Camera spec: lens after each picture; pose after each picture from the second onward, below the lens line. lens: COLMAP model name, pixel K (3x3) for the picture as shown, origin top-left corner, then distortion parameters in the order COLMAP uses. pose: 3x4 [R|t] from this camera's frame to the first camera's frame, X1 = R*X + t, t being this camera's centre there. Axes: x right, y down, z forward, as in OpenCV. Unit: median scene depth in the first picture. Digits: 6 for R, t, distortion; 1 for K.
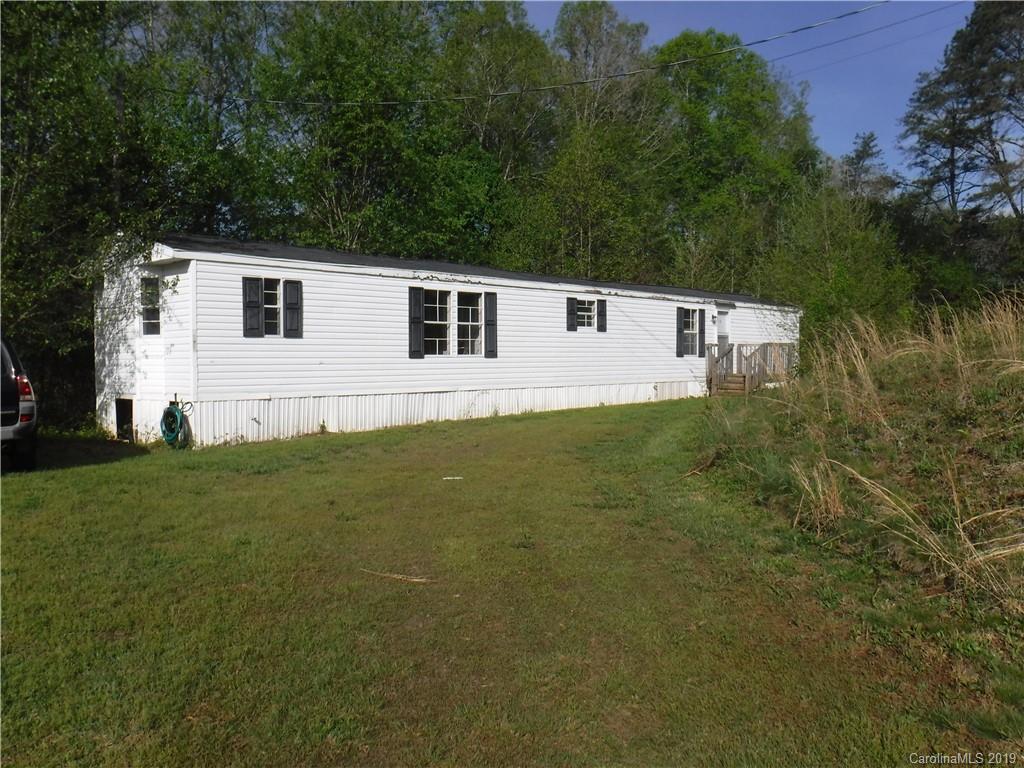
lens RADIAL K [[870.7, 0, 511.7], [0, 870.7, 381.0], [0, 0, 1]] dist [-0.017551, -0.002227]
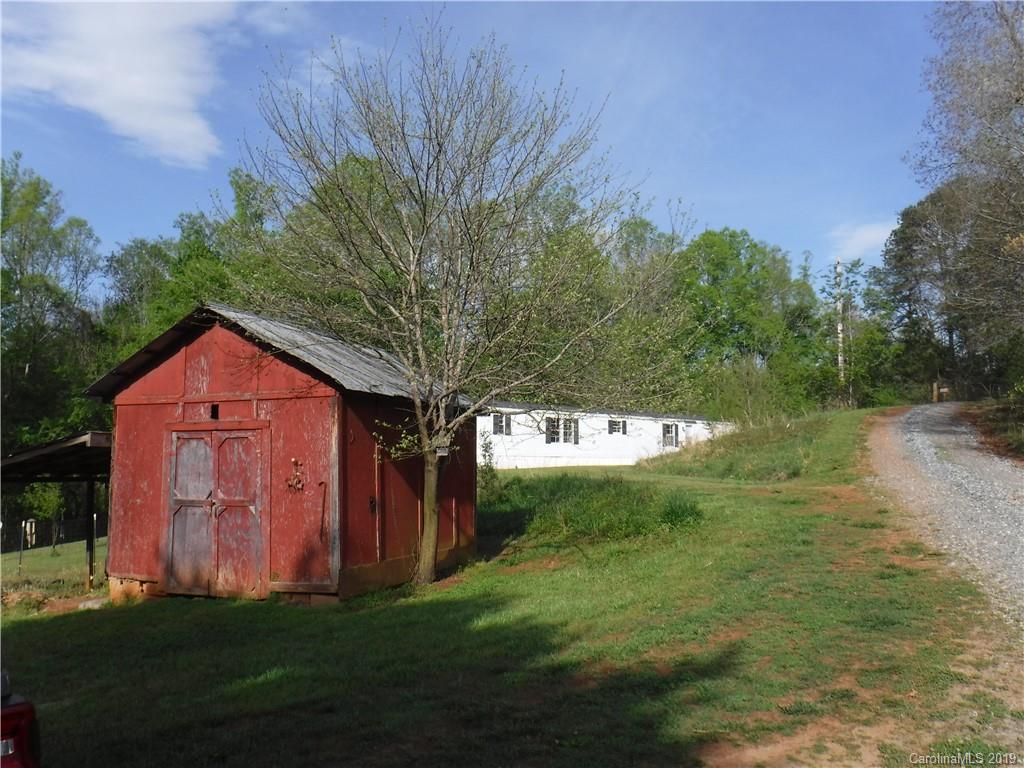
lens RADIAL K [[870.7, 0, 512.1], [0, 870.7, 383.1], [0, 0, 1]] dist [-0.017551, -0.002227]
pose [[0.995867, 0.004189, -0.090730, 0.016572], [-0.014759, 0.993122, -0.116146, 0.081027], [0.089619, 0.117005, 0.989079, -1.333263]]
